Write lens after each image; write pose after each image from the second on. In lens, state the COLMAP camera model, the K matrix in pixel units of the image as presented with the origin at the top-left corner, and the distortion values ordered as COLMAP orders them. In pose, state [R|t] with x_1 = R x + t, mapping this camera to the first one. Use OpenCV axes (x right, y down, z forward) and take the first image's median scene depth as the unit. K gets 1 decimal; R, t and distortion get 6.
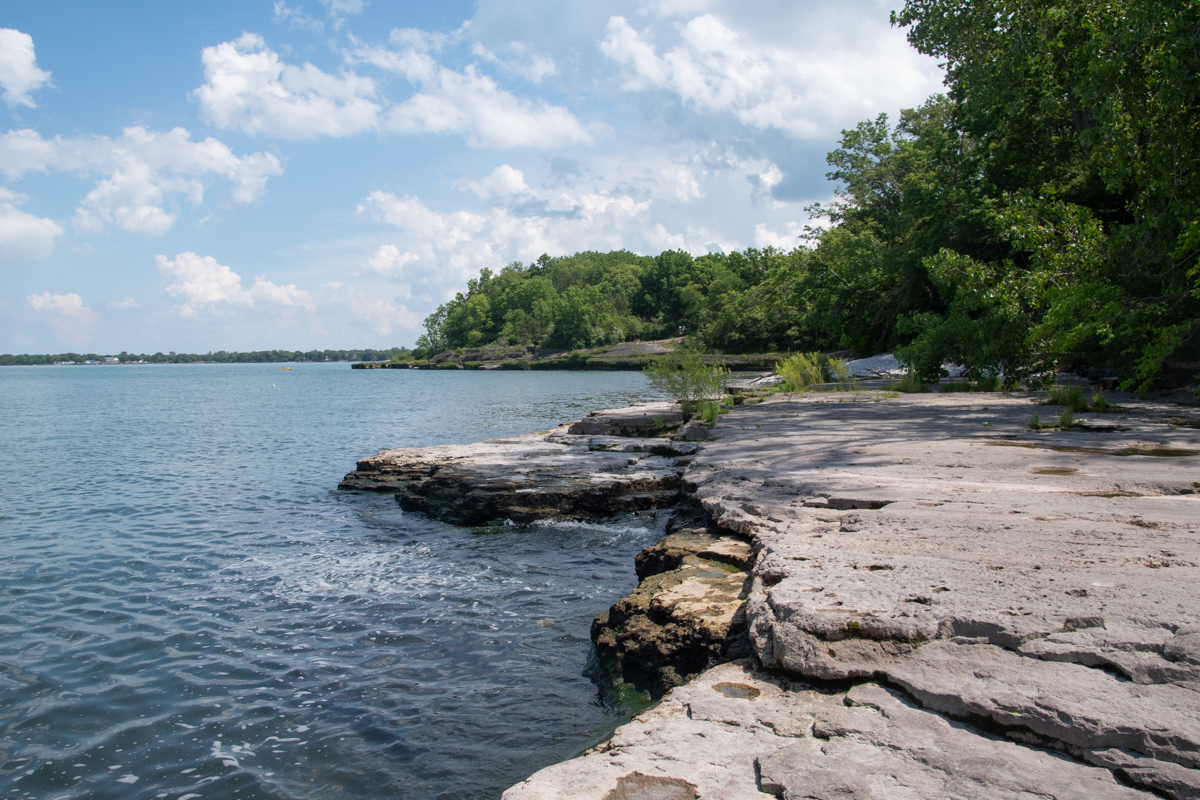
lens RADIAL K [[1004.0, 0, 599.8], [0, 1004.0, 395.2], [0, 0, 1]] dist [-0.128039, 0.001147]
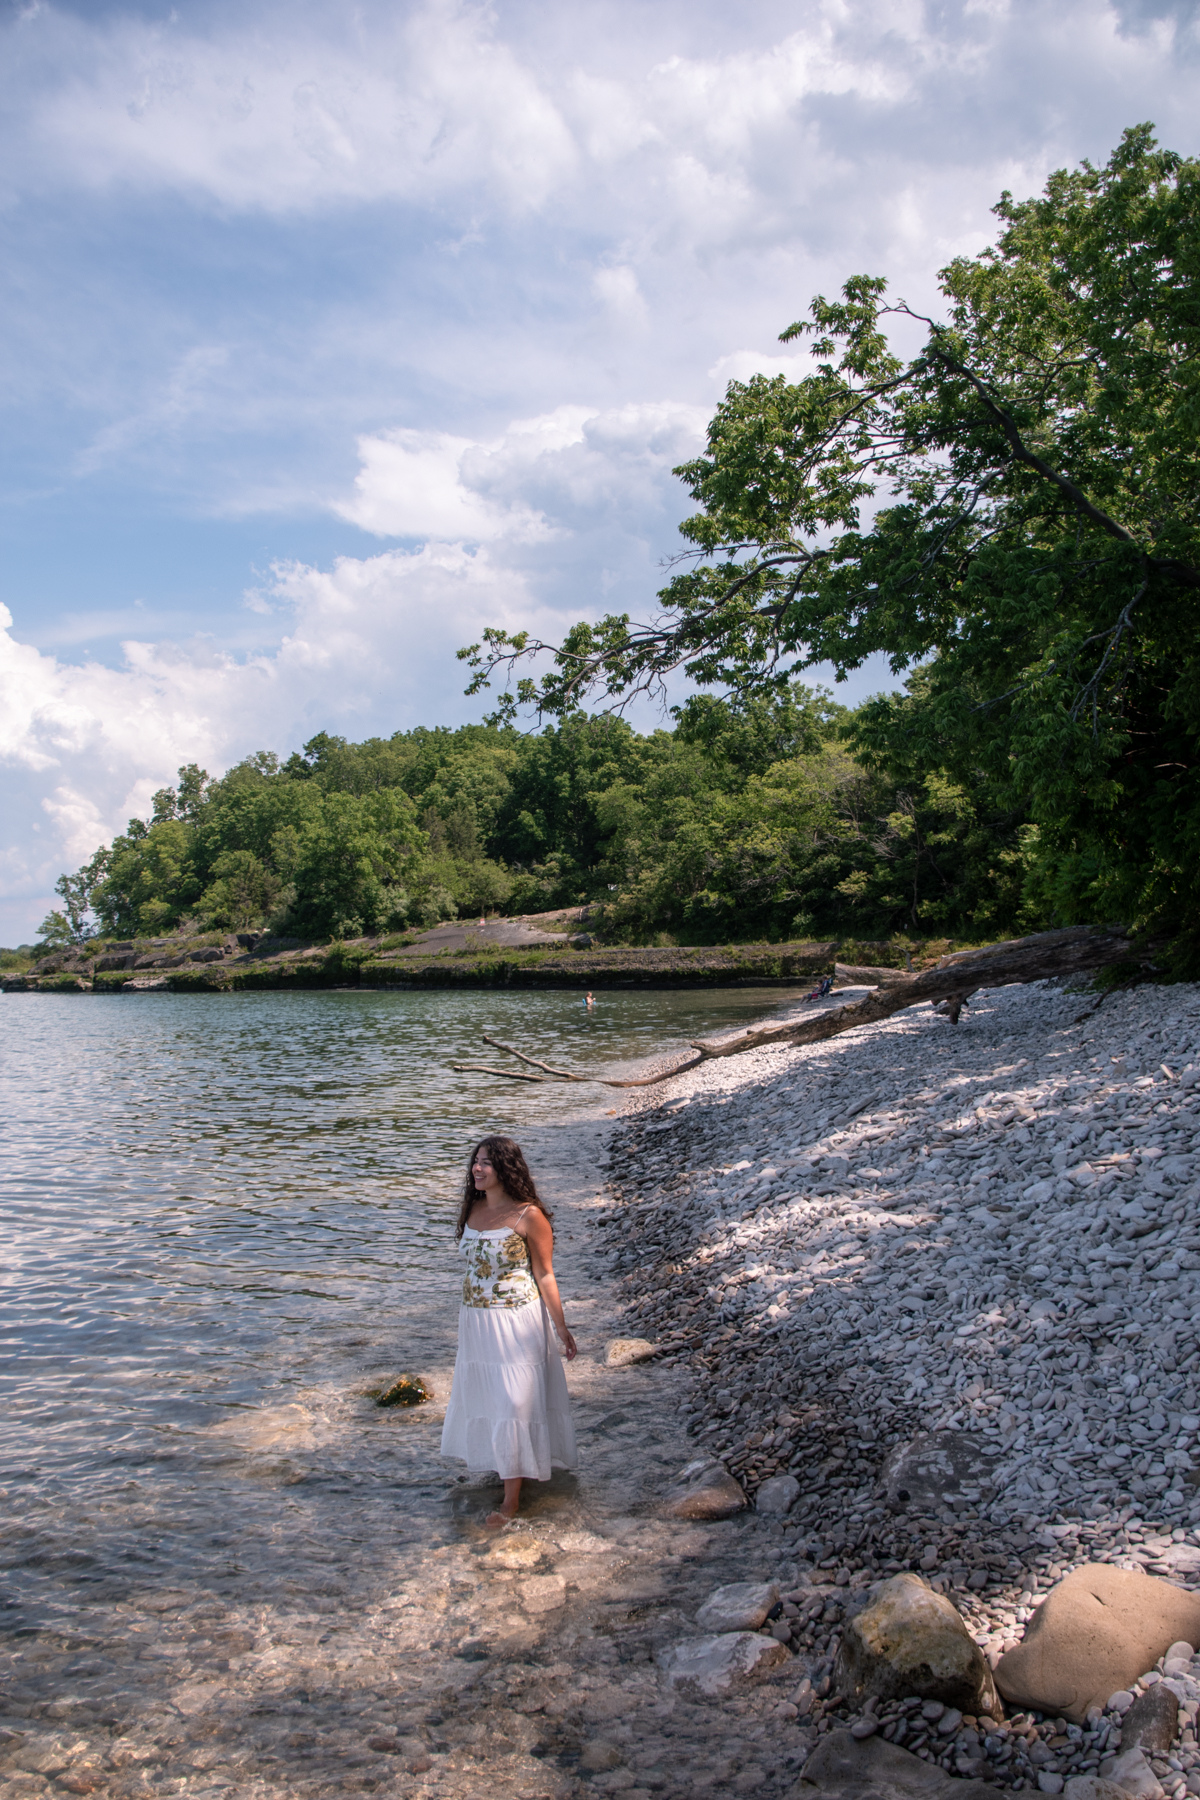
lens RADIAL K [[1718.2, 0, 601.0], [0, 1718.2, 908.5], [0, 0, 1]] dist [0.022005, 0.000000]
pose [[0.999084, -0.017148, 0.039202, 0.053237], [0.019491, 0.997998, -0.060175, -0.012383], [-0.038092, 0.060884, 0.997418, 0.261572]]
